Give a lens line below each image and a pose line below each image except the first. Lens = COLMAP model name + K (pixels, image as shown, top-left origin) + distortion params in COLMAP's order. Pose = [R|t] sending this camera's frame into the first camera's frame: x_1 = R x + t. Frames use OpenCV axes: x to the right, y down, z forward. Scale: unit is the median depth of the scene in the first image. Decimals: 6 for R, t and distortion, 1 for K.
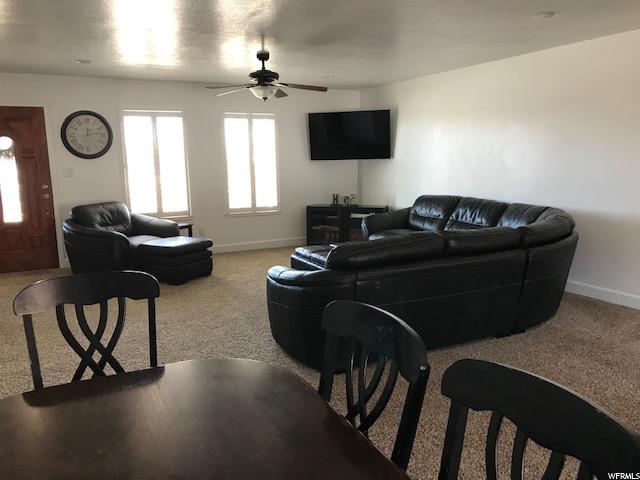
lens RADIAL K [[532.2, 0, 319.1], [0, 532.2, 242.7], [0, 0, 1]] dist [0.032263, -0.005439]
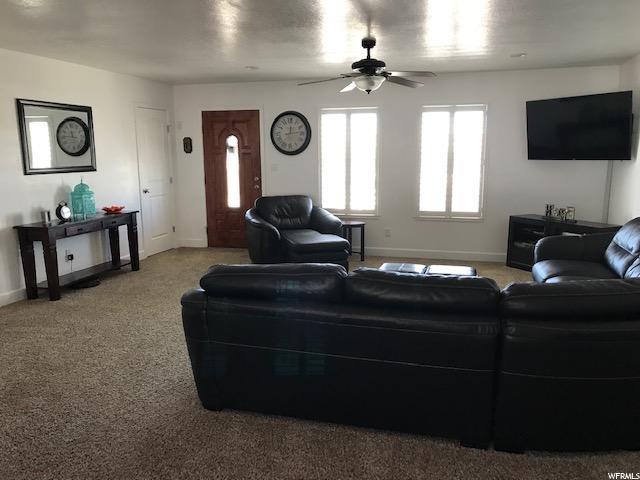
lens RADIAL K [[532.2, 0, 320.0], [0, 532.2, 239.3], [0, 0, 1]] dist [0.032263, -0.005439]
pose [[0.735722, 0.122053, -0.666195, 0.362682], [-0.117060, 0.991740, 0.052420, -0.049305], [0.667090, 0.039418, 0.743933, 0.234029]]
